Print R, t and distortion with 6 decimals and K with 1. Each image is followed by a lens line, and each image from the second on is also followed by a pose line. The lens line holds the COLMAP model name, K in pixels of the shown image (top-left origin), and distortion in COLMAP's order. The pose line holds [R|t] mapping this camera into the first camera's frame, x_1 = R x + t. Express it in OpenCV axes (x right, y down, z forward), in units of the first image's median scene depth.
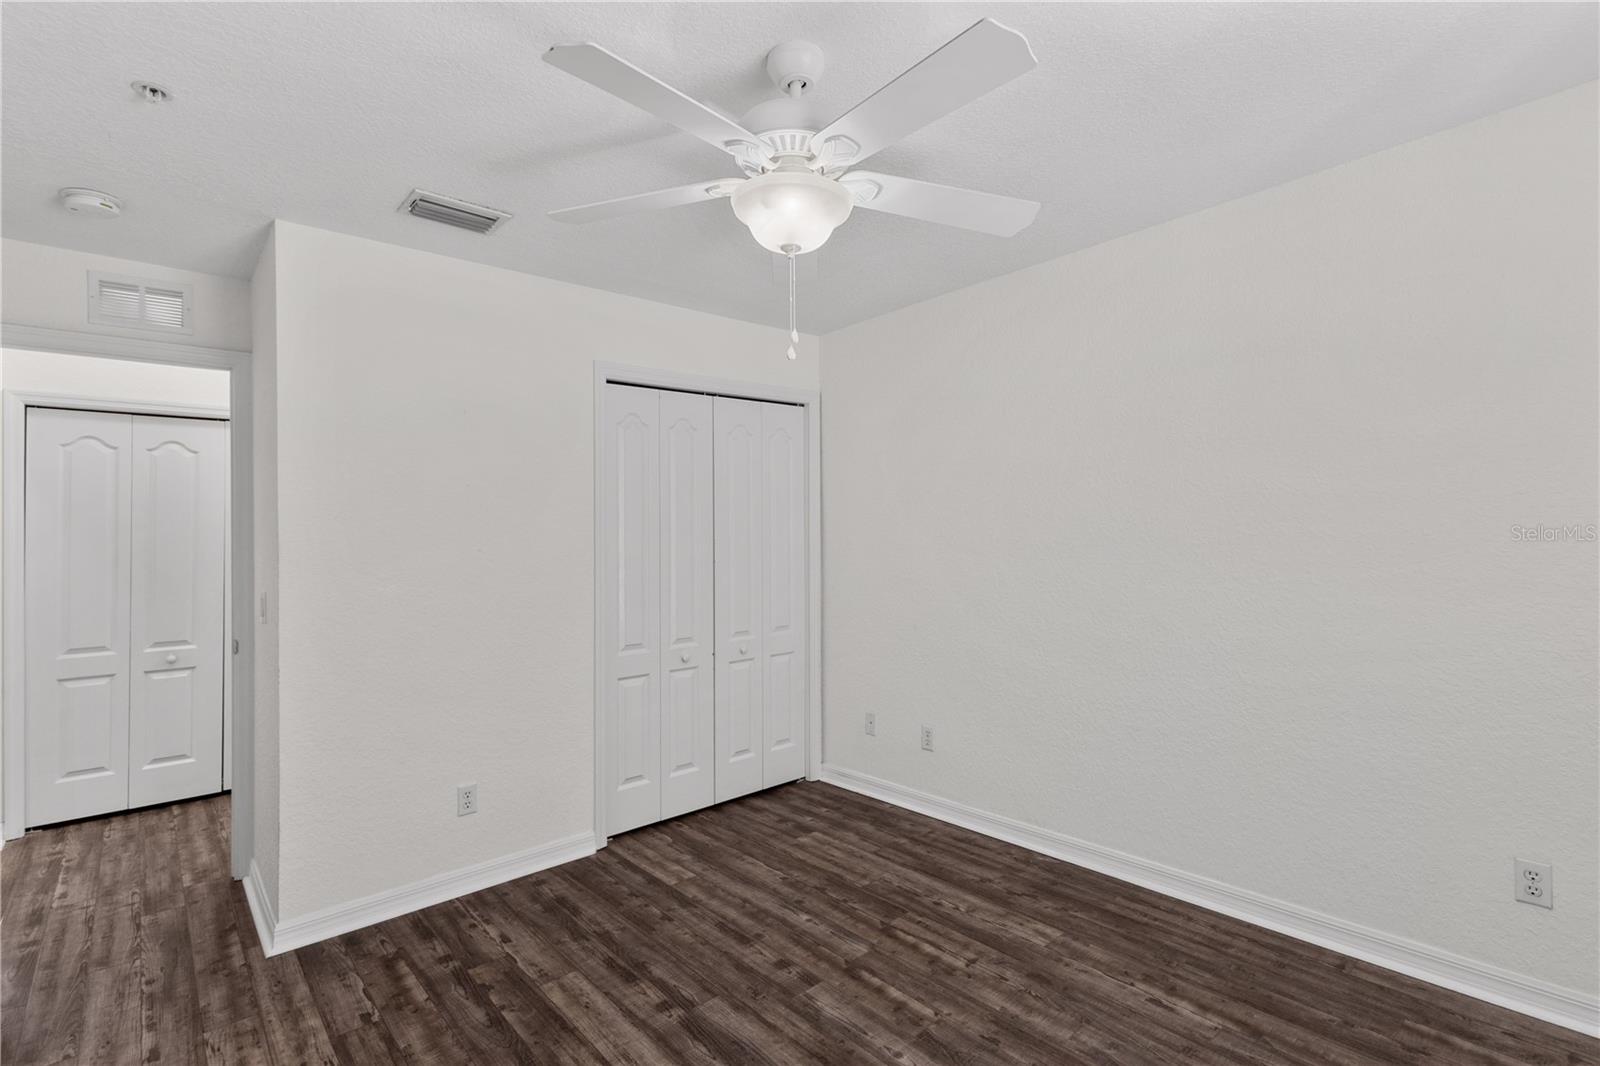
lens RADIAL K [[744.4, 0, 794.8], [0, 744.4, 521.6], [0, 0, 1]] dist [0.002263, 0.000782]
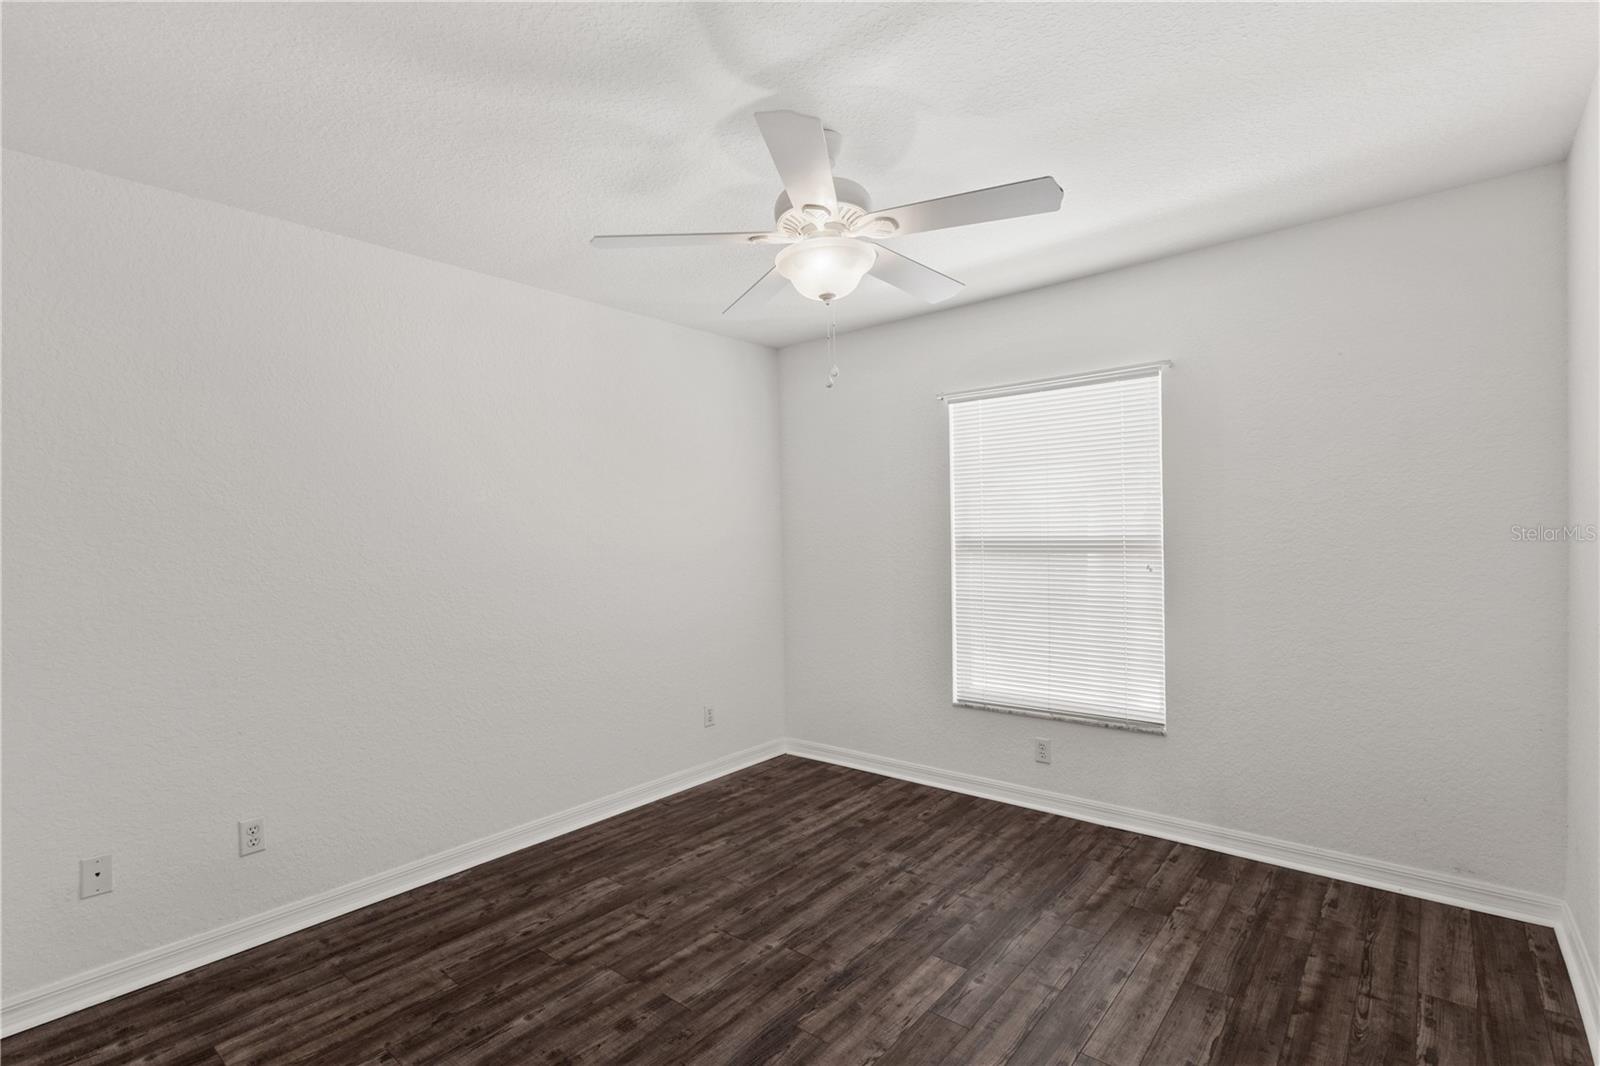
lens RADIAL K [[744.4, 0, 794.8], [0, 744.4, 521.6], [0, 0, 1]] dist [0.002263, 0.000782]
pose [[-0.146048, 0.045356, 0.988237, -0.841776], [0.002086, 0.998960, -0.045540, 0.043317], [-0.989275, -0.004589, -0.145991, 0.845737]]
